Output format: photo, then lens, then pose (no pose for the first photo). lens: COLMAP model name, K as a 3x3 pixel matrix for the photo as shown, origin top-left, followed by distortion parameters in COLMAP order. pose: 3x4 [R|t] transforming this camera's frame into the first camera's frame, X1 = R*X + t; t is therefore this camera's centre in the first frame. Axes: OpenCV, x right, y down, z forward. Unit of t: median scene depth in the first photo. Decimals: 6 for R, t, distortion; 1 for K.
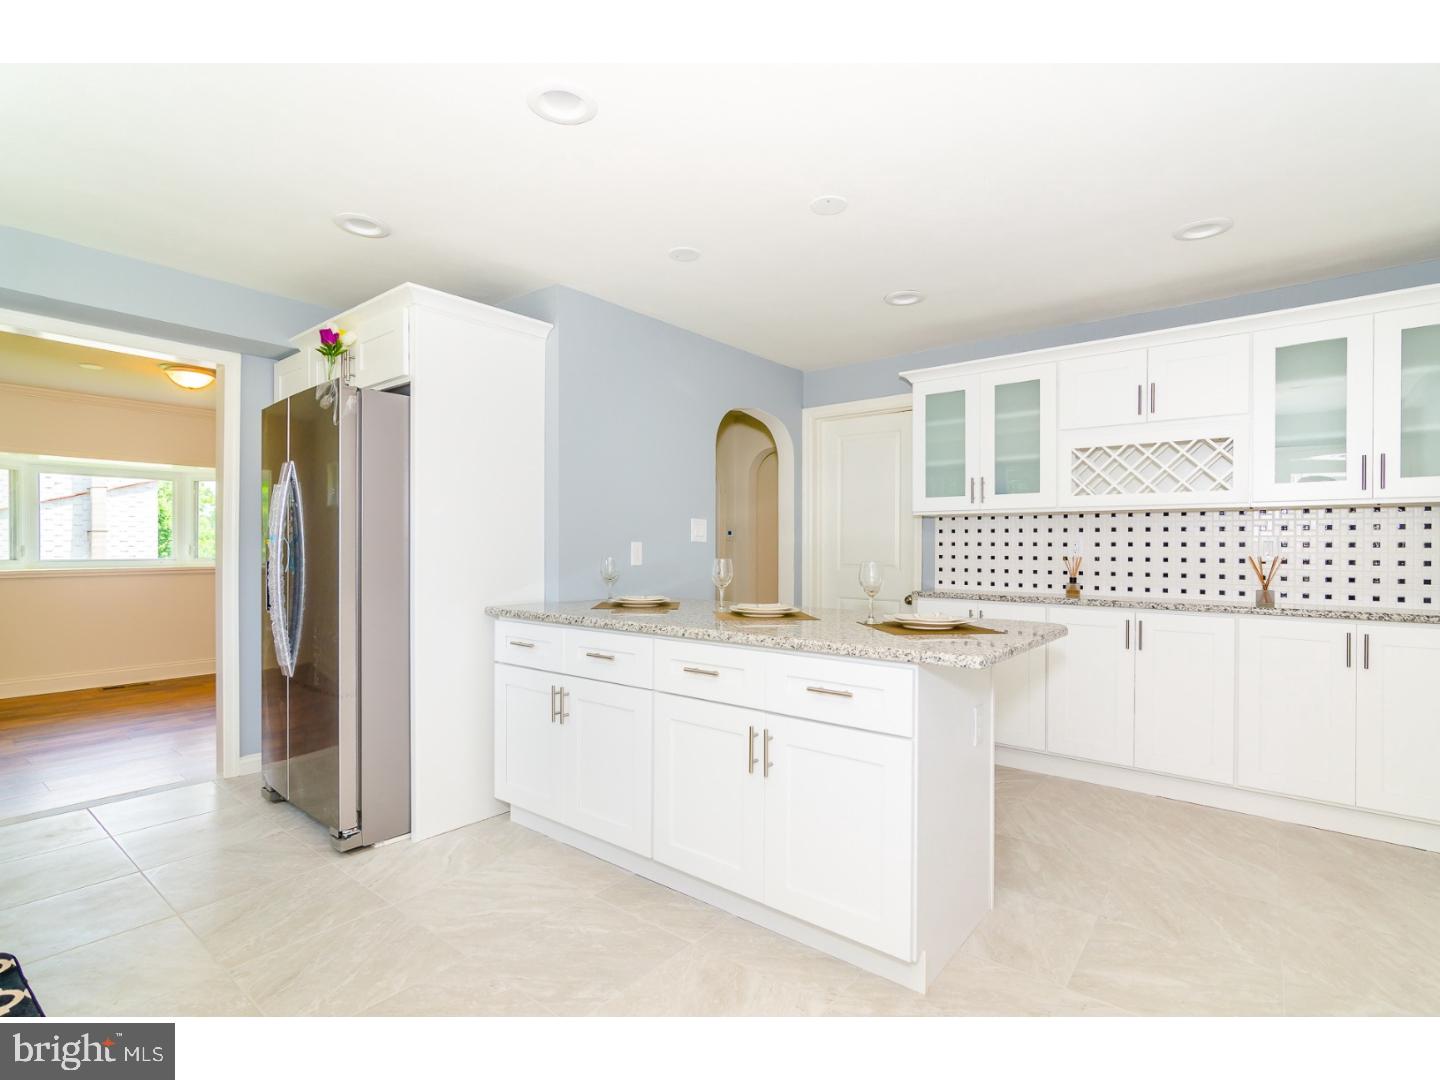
lens RADIAL K [[693.4, 0, 719.8], [0, 693.4, 545.6], [0, 0, 1]] dist [0.001574, 0.001284]
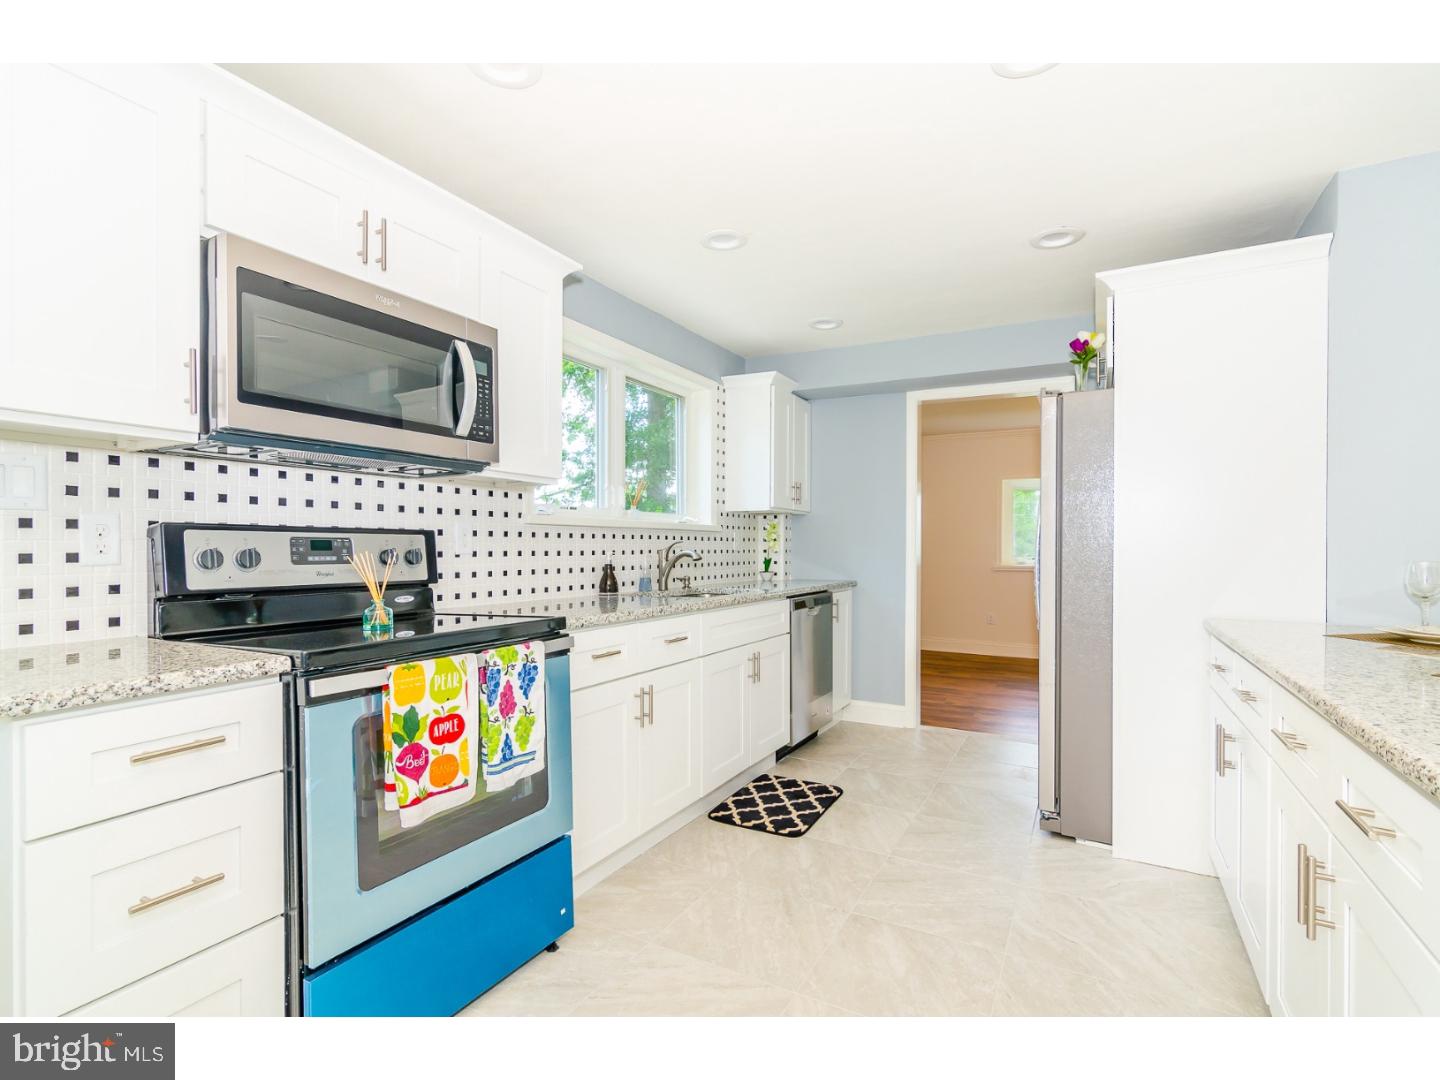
lens RADIAL K [[686.7, 0, 722.0], [0, 686.7, 544.7], [0, 0, 1]] dist [-0.002653, 0.000230]
pose [[0.180350, -0.006022, -0.983584, 0.384527], [-0.001871, 0.999977, -0.006466, 0.008191], [0.983601, 0.003006, 0.180334, 0.299043]]
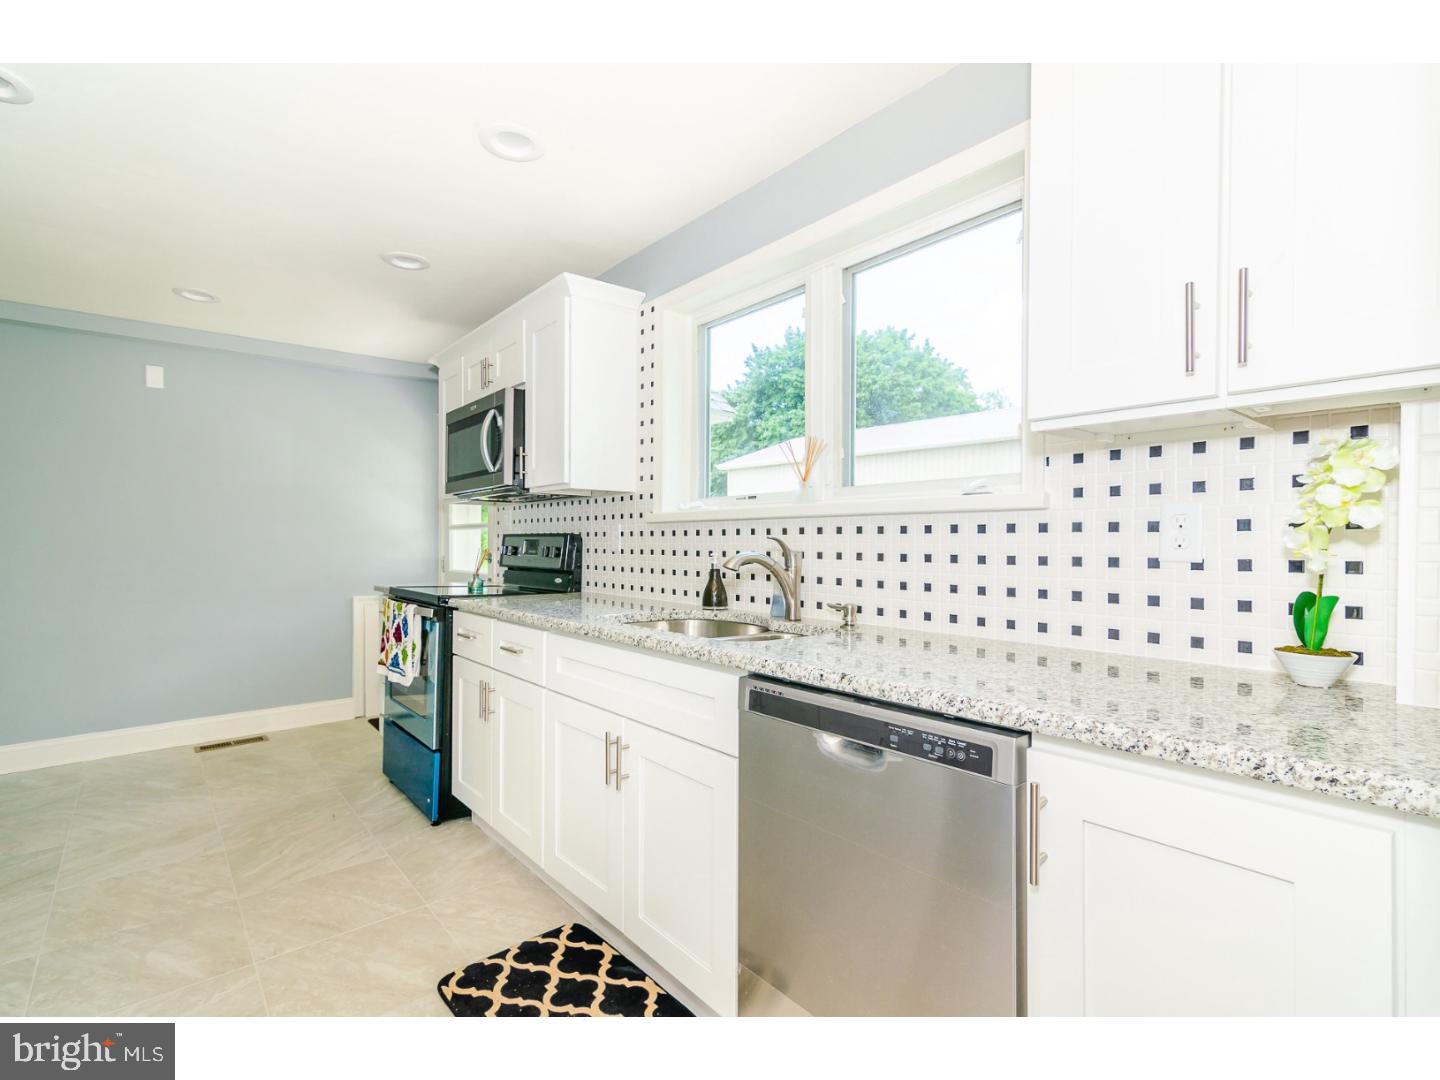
lens RADIAL K [[686.7, 0, 722.0], [0, 686.7, 544.7], [0, 0, 1]] dist [-0.002653, 0.000230]
pose [[-0.982734, -0.007524, 0.184871, -0.997324], [-0.007352, 0.999972, 0.001618, 0.001215], [-0.184878, 0.000231, -0.982761, 1.206966]]
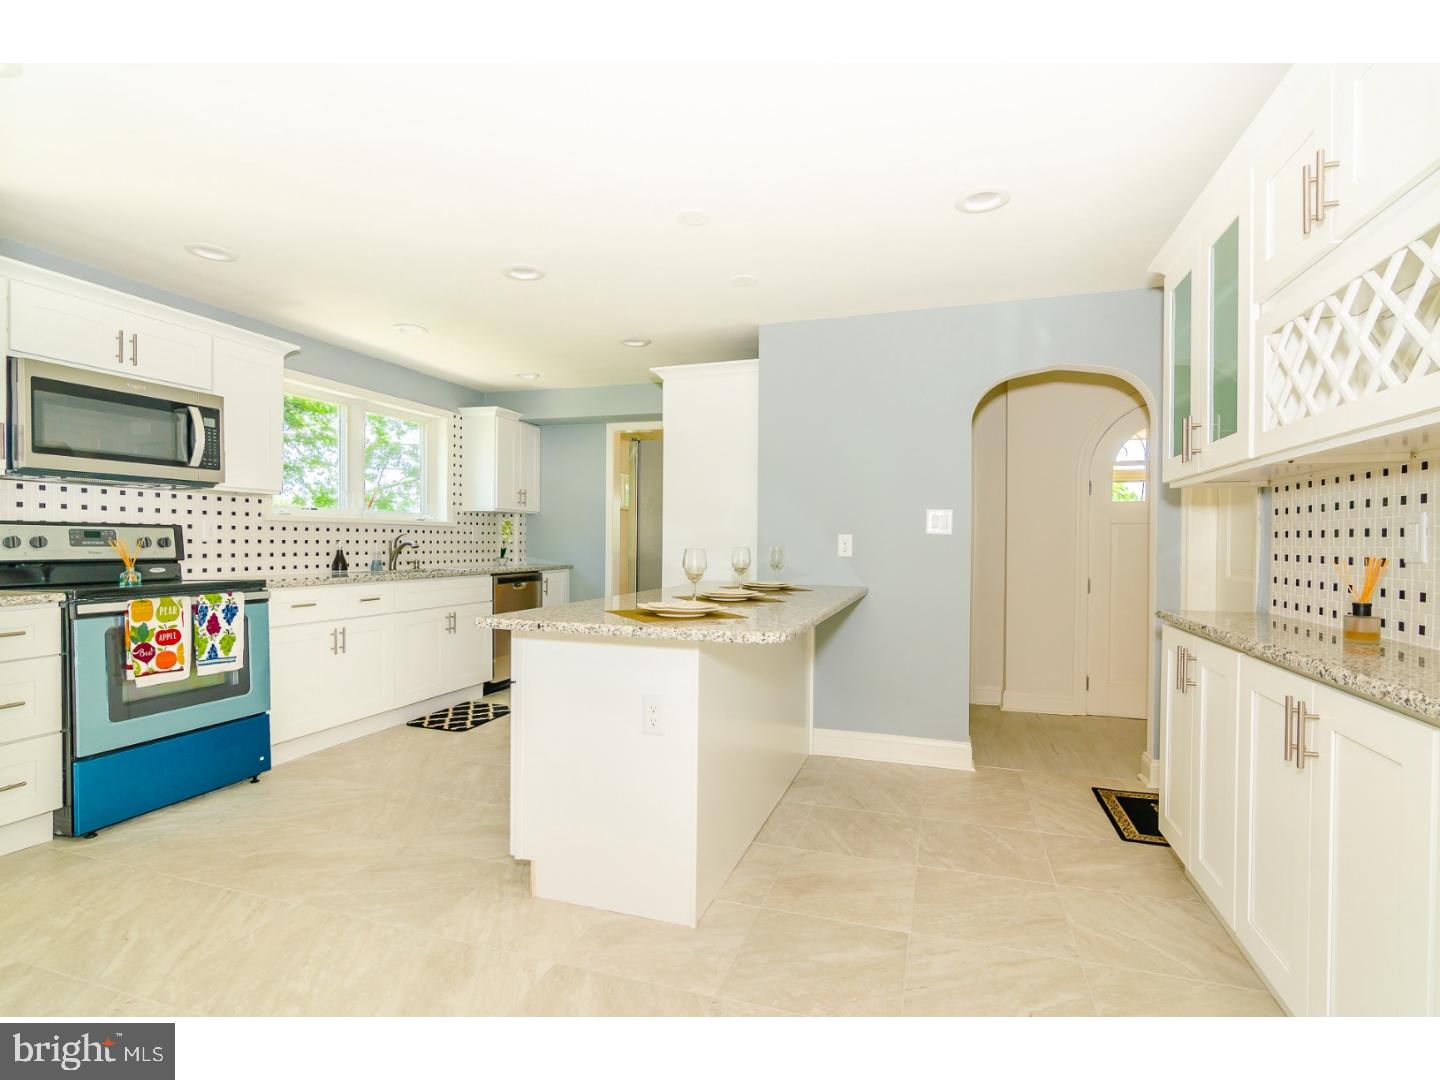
lens RADIAL K [[693.4, 0, 719.8], [0, 693.4, 545.6], [0, 0, 1]] dist [0.001574, 0.001284]
pose [[0.347606, 0.004623, -0.937629, 1.046473], [-0.006593, 0.999975, 0.002486, 0.013804], [0.937617, 0.005318, 0.347628, 0.592145]]
